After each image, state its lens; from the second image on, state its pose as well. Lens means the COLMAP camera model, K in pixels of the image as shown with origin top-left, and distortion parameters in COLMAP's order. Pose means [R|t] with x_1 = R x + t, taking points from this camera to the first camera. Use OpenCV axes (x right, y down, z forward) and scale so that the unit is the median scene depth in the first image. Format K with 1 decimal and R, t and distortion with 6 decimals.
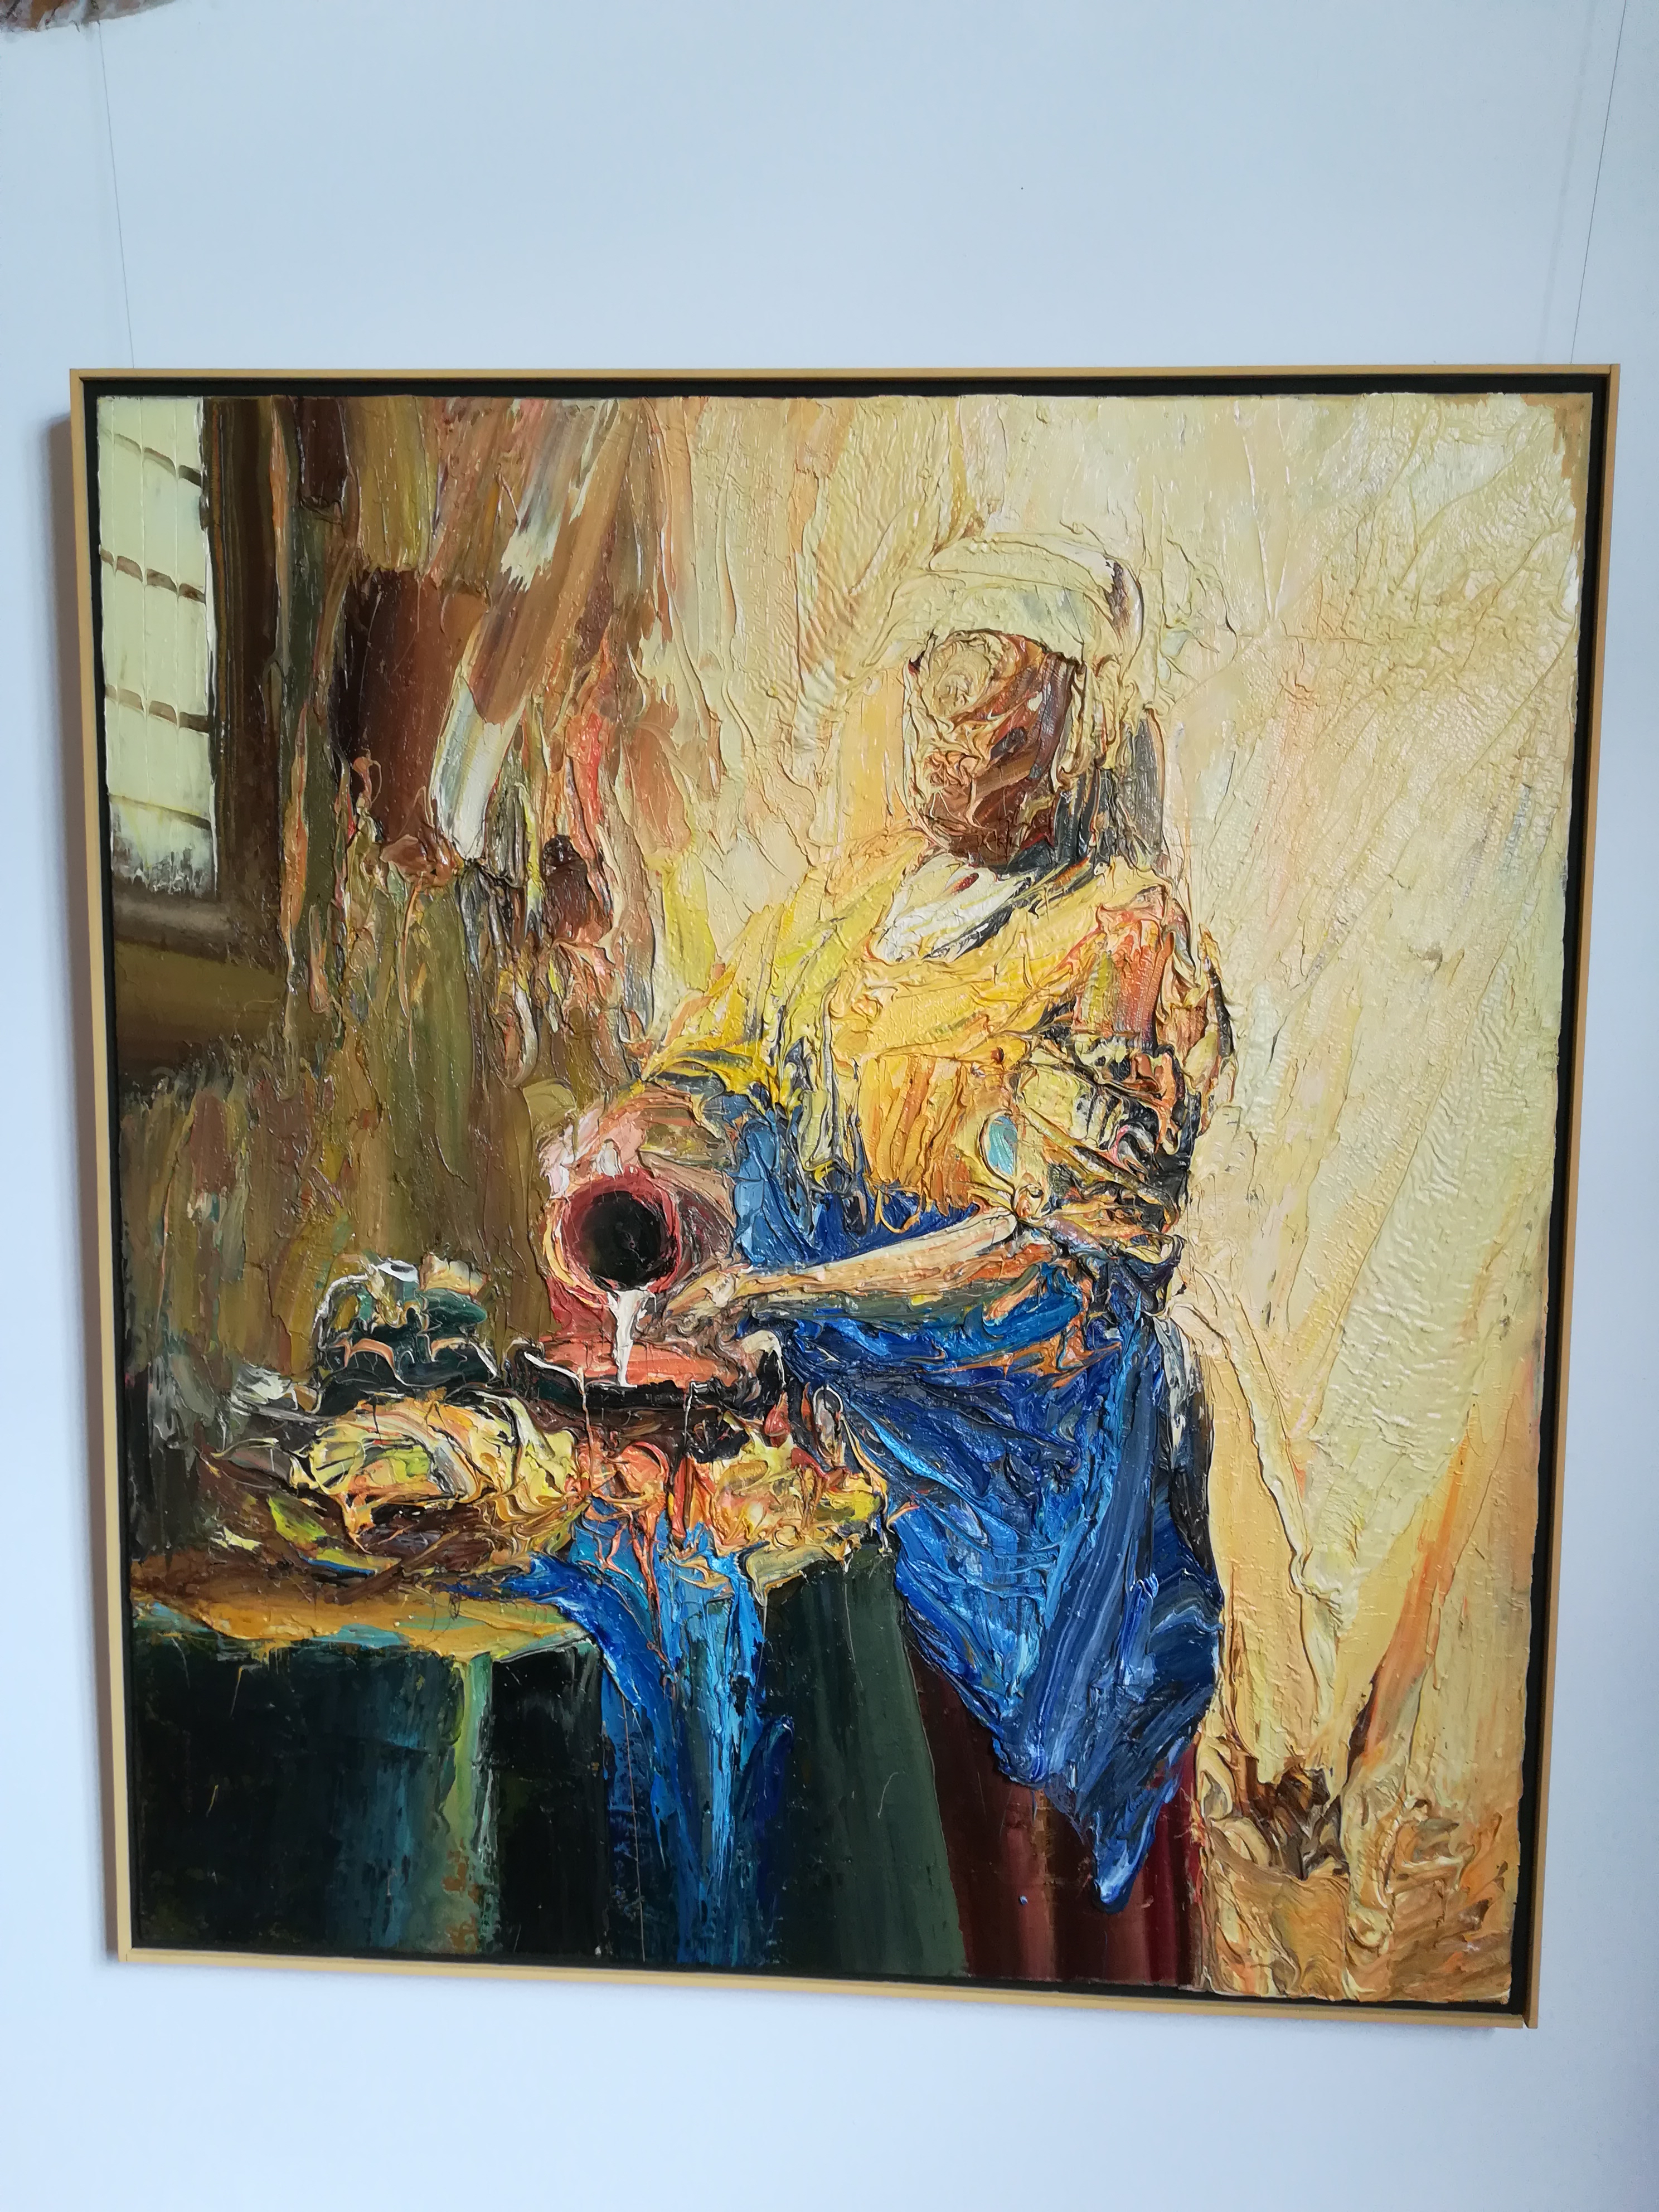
lens RADIAL K [[1720.2, 0, 830.8], [0, 1720.2, 1107.1], [0, 0, 1]] dist [0.057949, -0.082553]
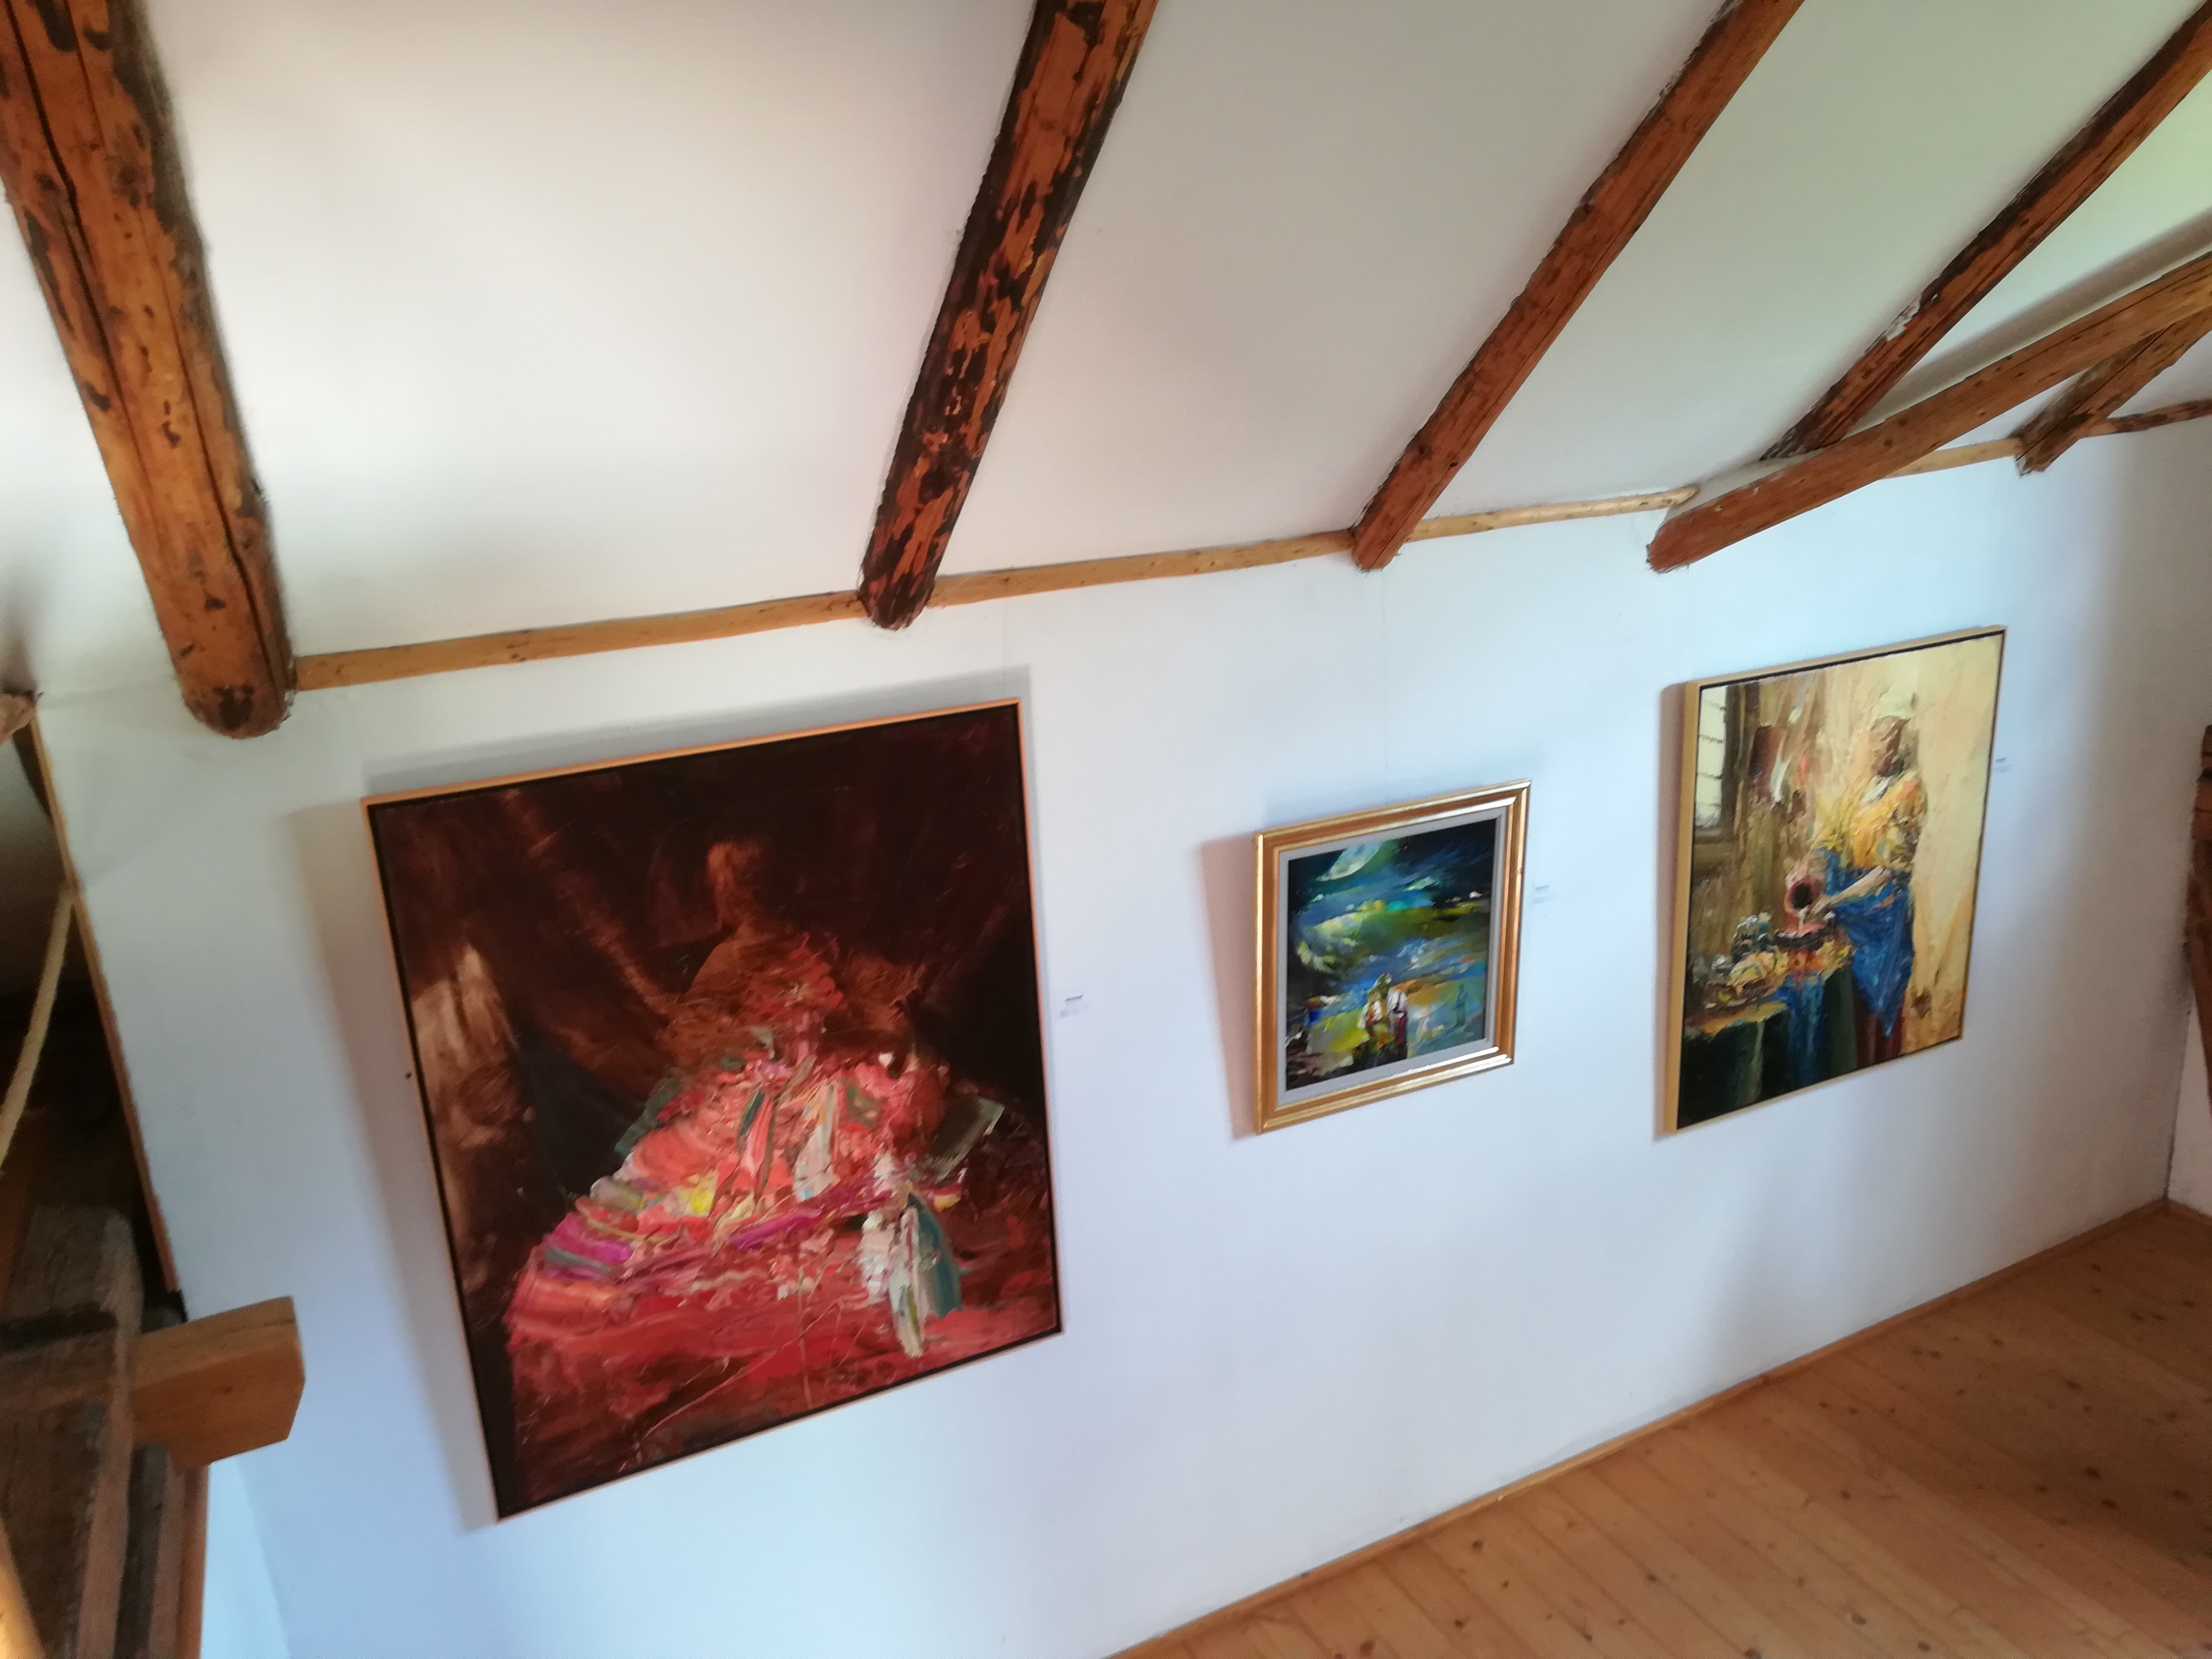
lens RADIAL K [[1720.2, 0, 1113.4], [0, 1720.2, 830.5], [0, 0, 1]] dist [0.057949, -0.082553]
pose [[0.861781, -0.203687, 0.464591, -2.942207], [0.104191, 0.967392, 0.230861, -1.013910], [-0.496465, -0.150545, 0.854903, -1.299075]]
